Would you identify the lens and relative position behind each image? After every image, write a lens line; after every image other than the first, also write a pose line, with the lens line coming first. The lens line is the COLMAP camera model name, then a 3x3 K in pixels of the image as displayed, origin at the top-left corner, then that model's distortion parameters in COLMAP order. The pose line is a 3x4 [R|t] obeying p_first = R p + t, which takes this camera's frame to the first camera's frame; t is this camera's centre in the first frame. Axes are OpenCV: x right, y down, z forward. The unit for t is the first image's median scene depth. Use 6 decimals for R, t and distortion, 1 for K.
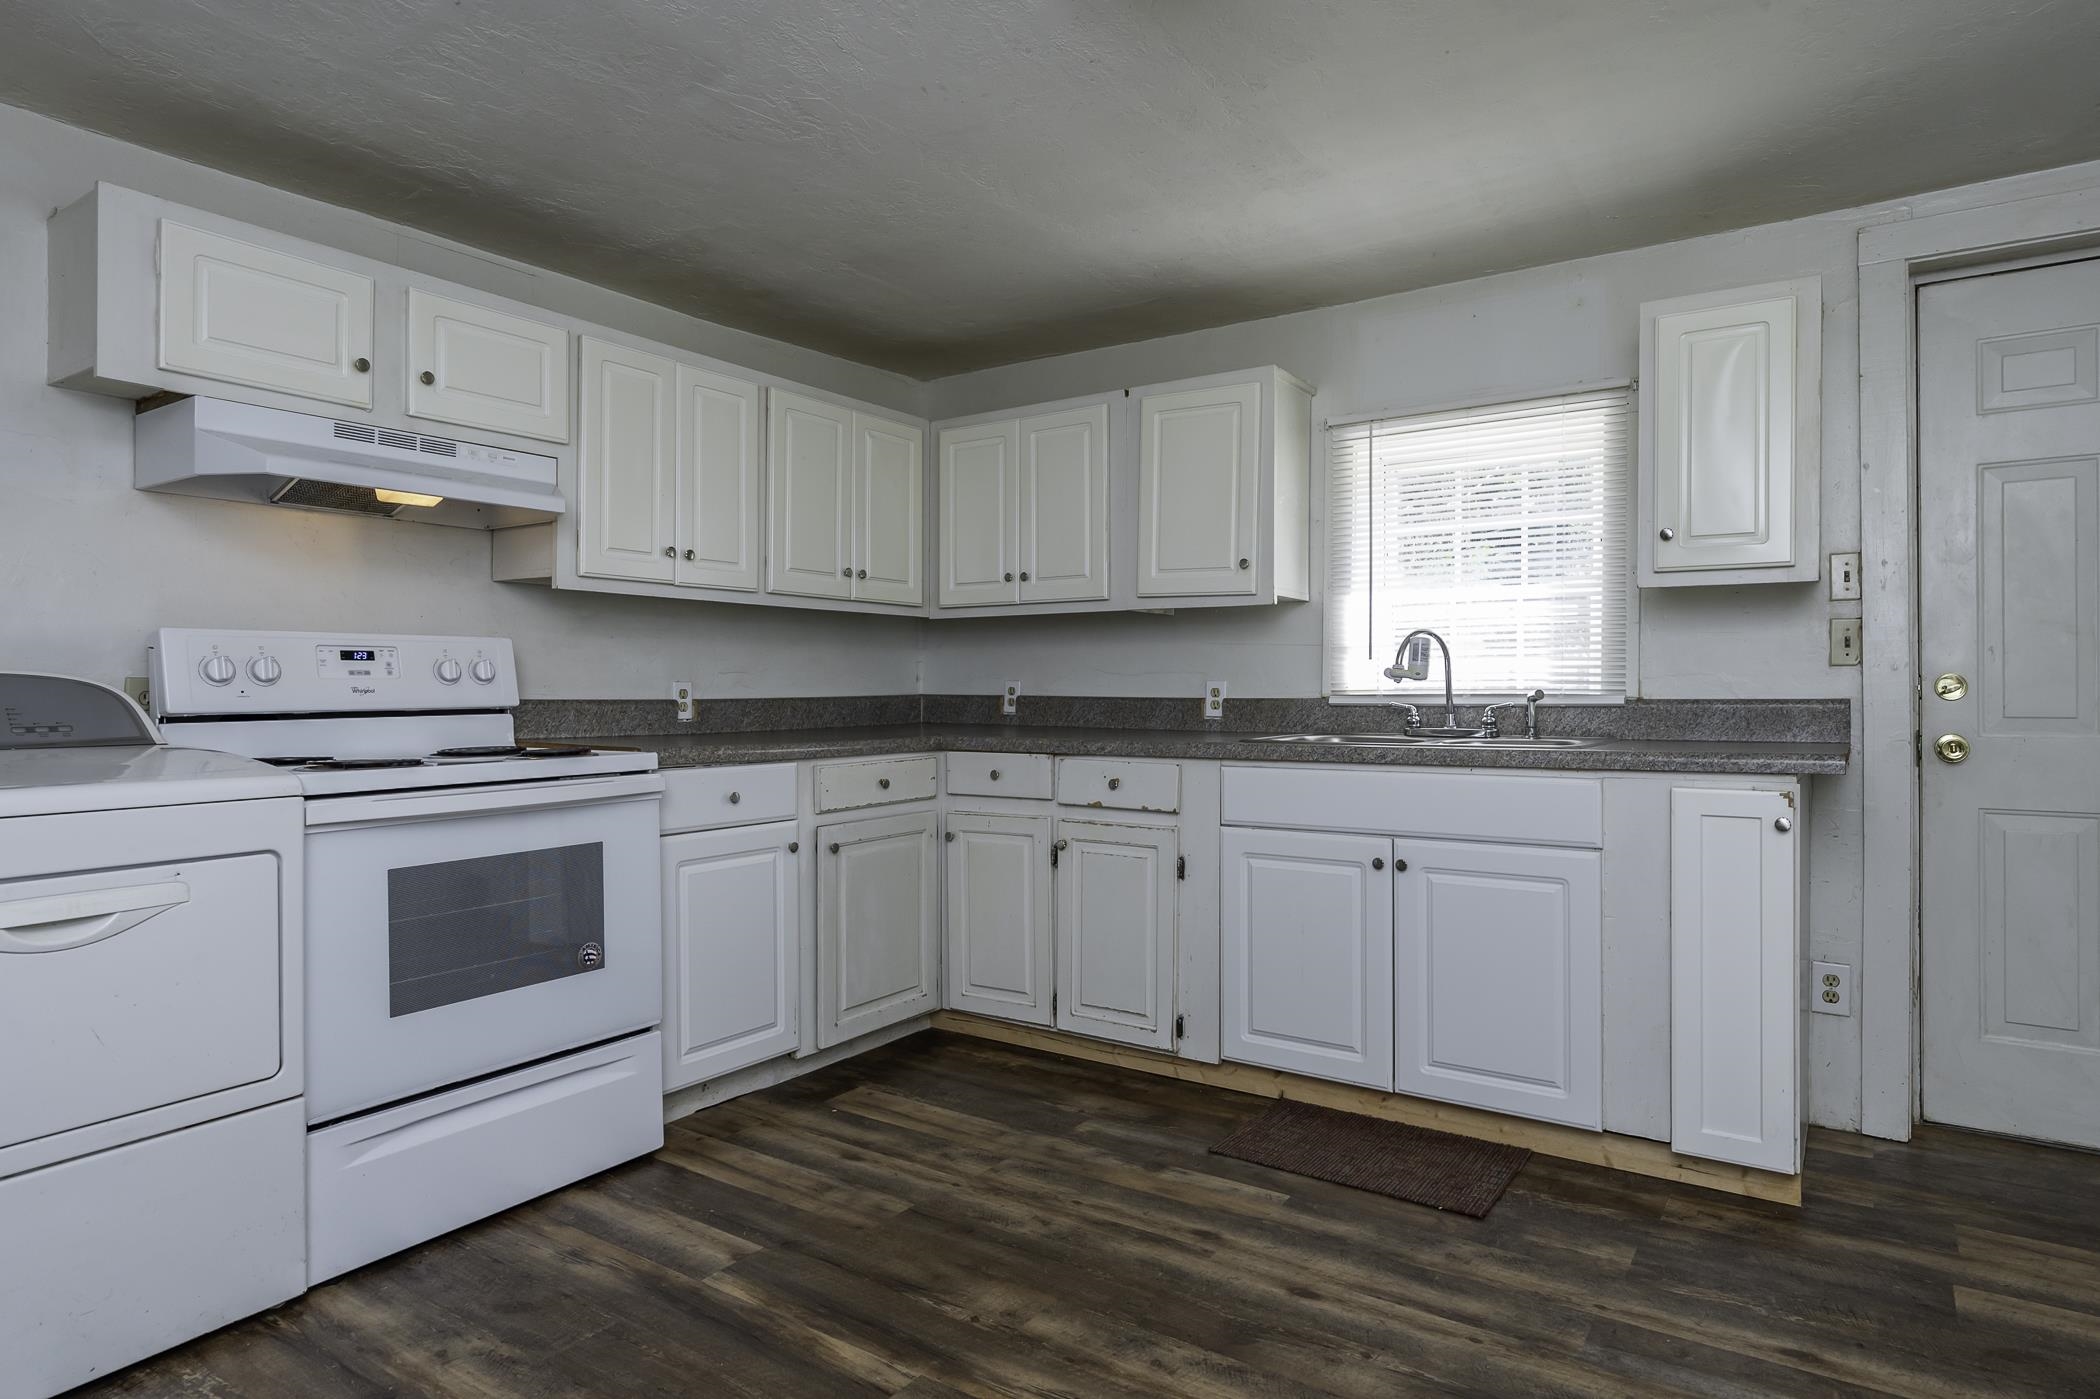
lens RADIAL K [[1281.8, 0, 1058.1], [0, 1281.8, 689.0], [0, 0, 1]] dist [-0.005157, 0.000792]
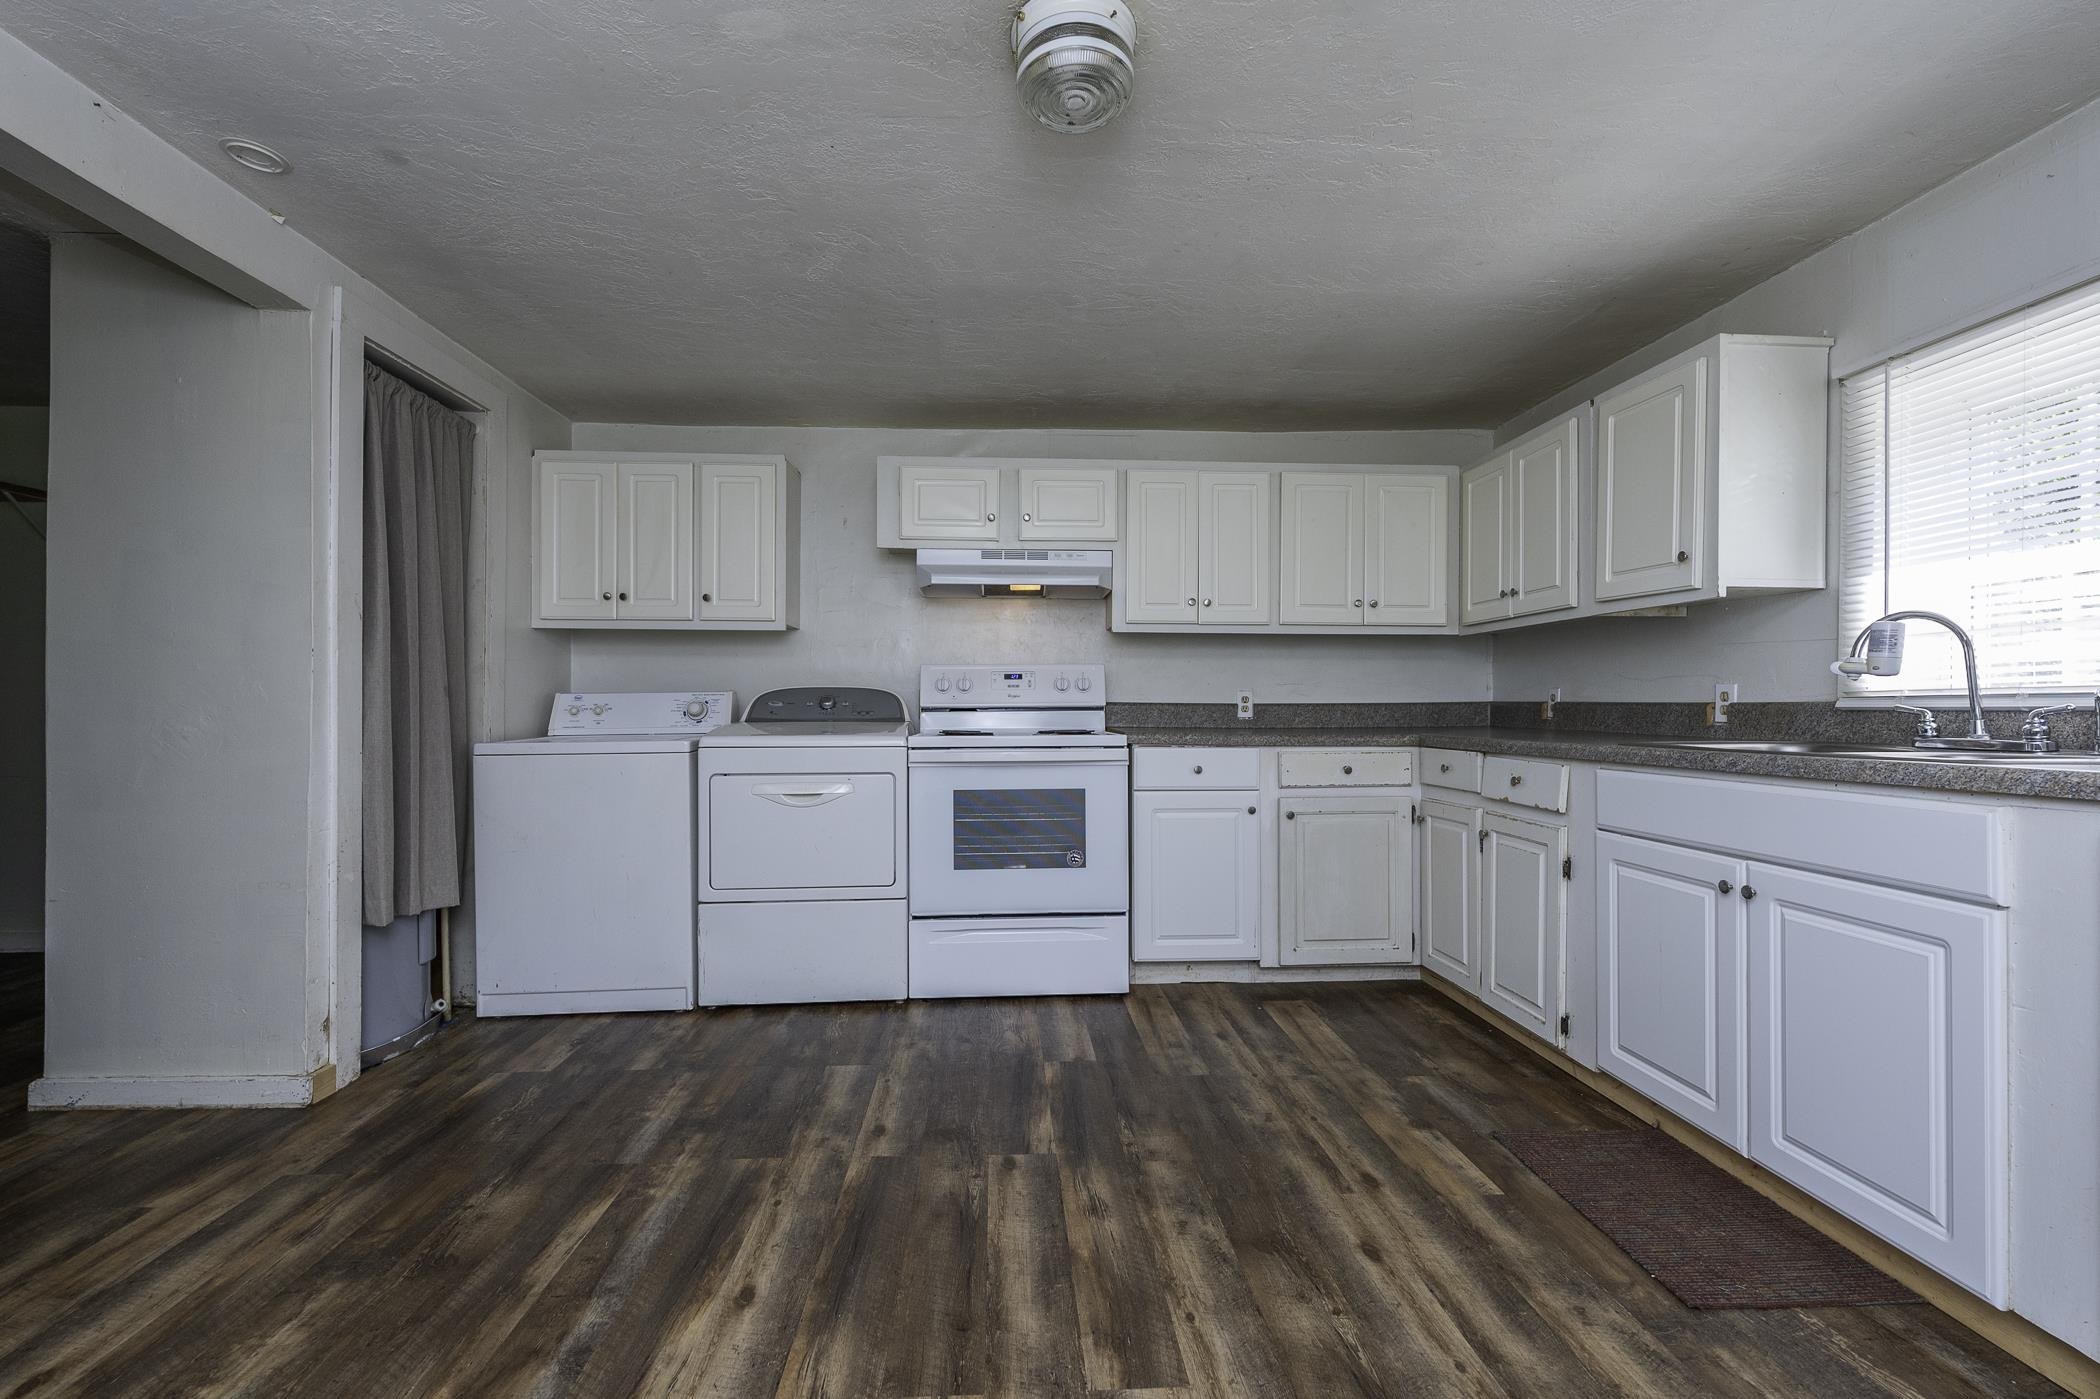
lens RADIAL K [[929.6, 0, 971.9], [0, 929.6, 702.7], [0, 0, 1]] dist [-0.001563, 0.000260]
pose [[0.546395, -0.000817, -0.837527, 0.504992], [-0.003814, 0.999987, -0.003464, 0.015056], [0.837519, 0.005087, 0.546385, 0.228754]]
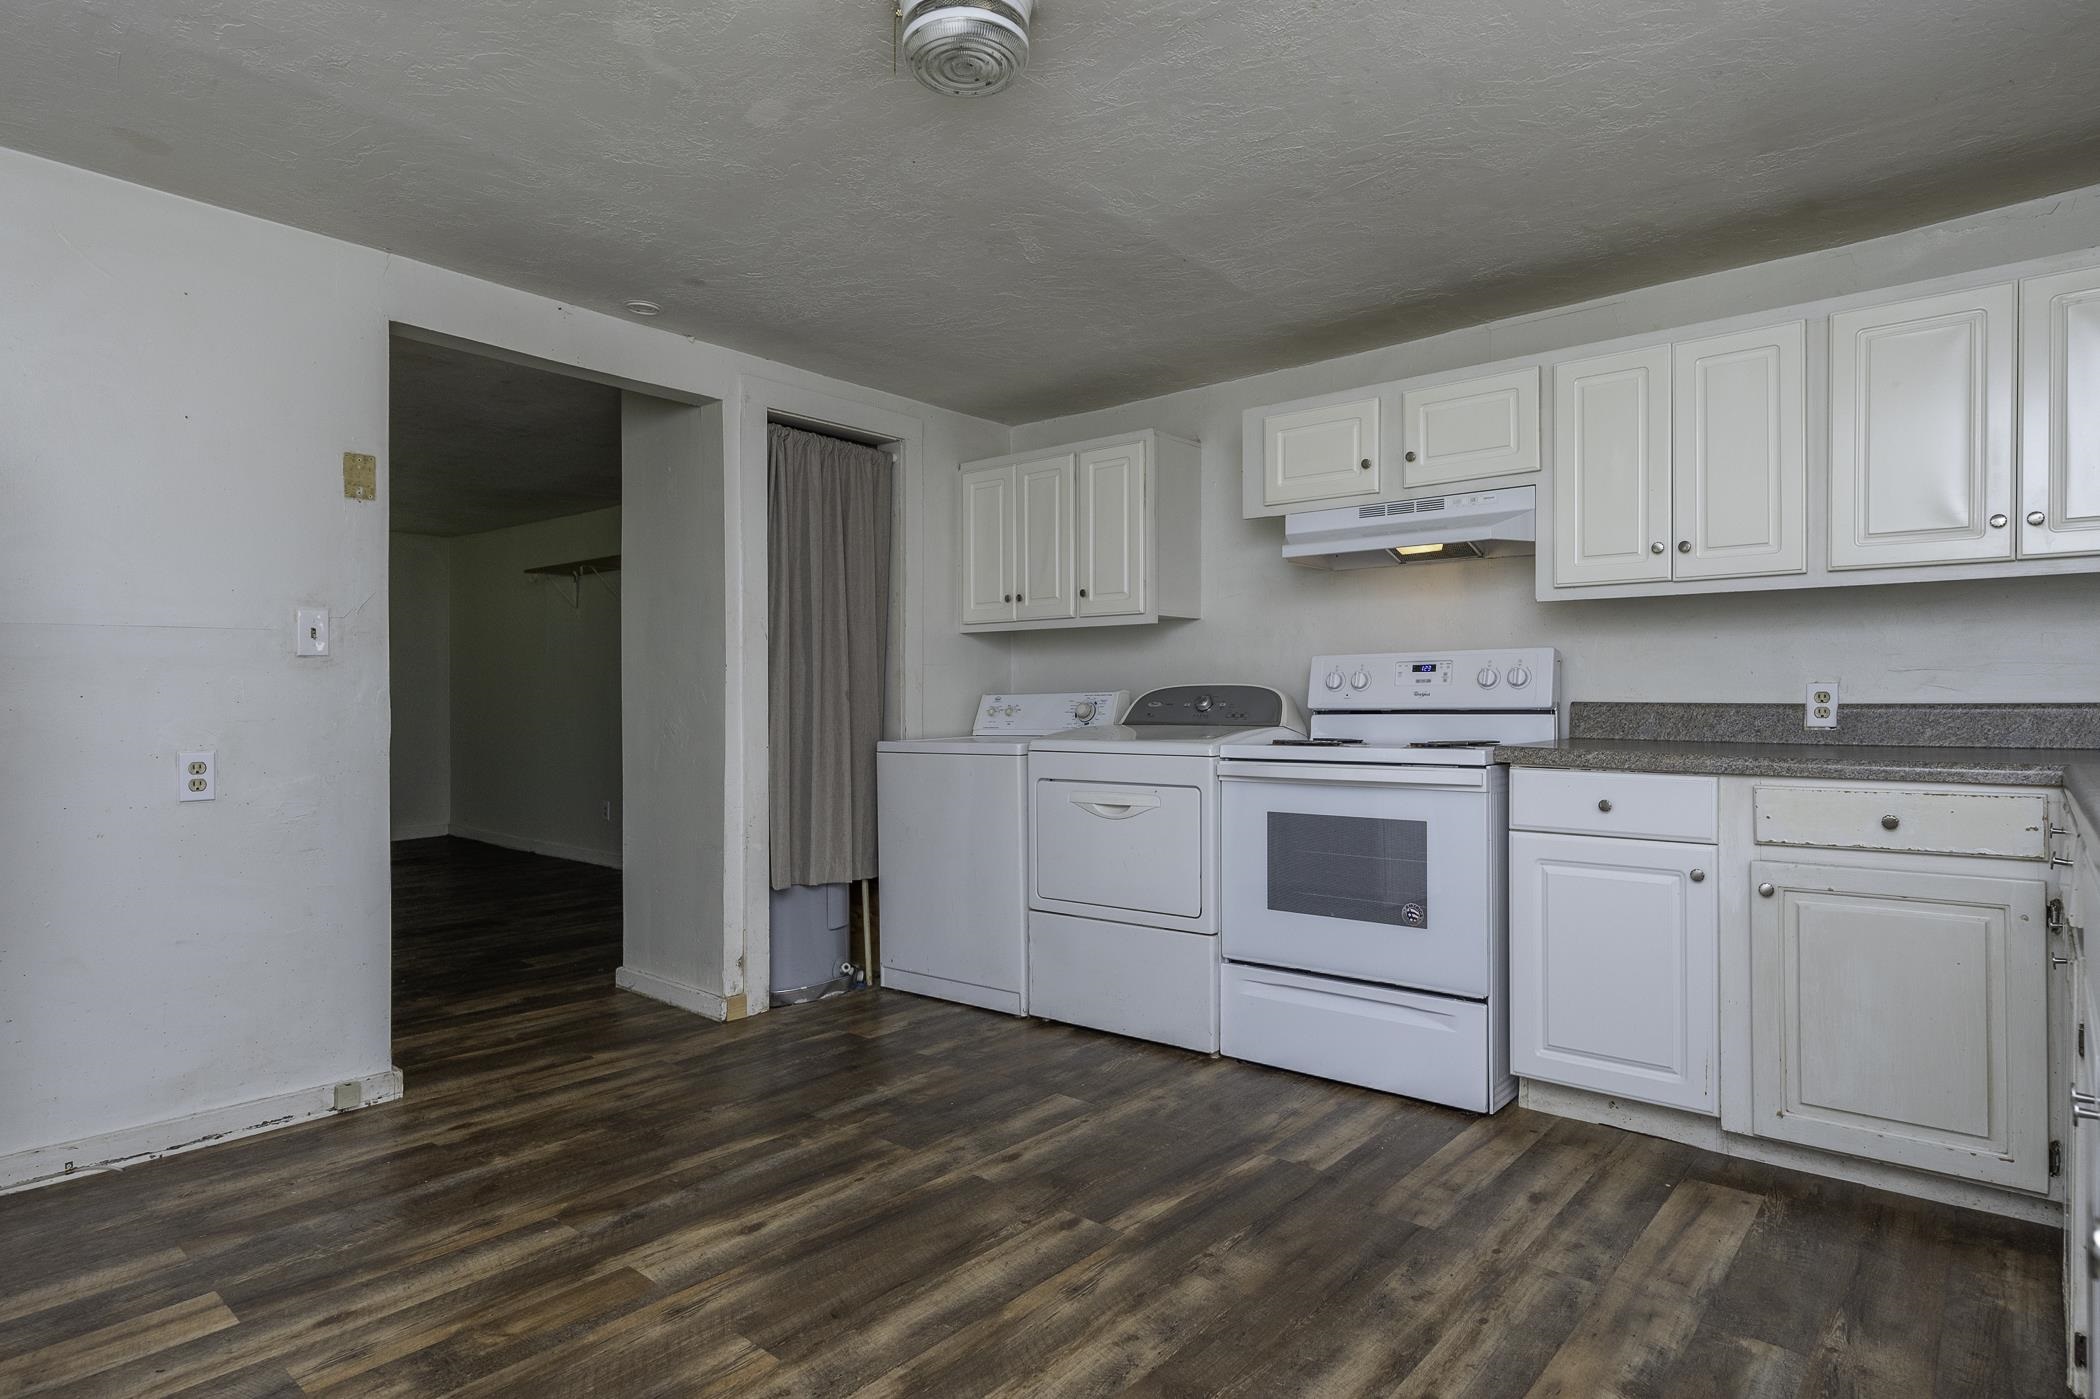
lens RADIAL K [[1116.1, 0, 928.1], [0, 1116.1, 700.6], [0, 0, 1]] dist [0.000397, 0.000311]
pose [[-0.211285, 0.004338, -0.977415, 0.696651], [0.003207, 0.999988, 0.003745, 0.001859], [0.977419, -0.002343, -0.211296, 0.717578]]
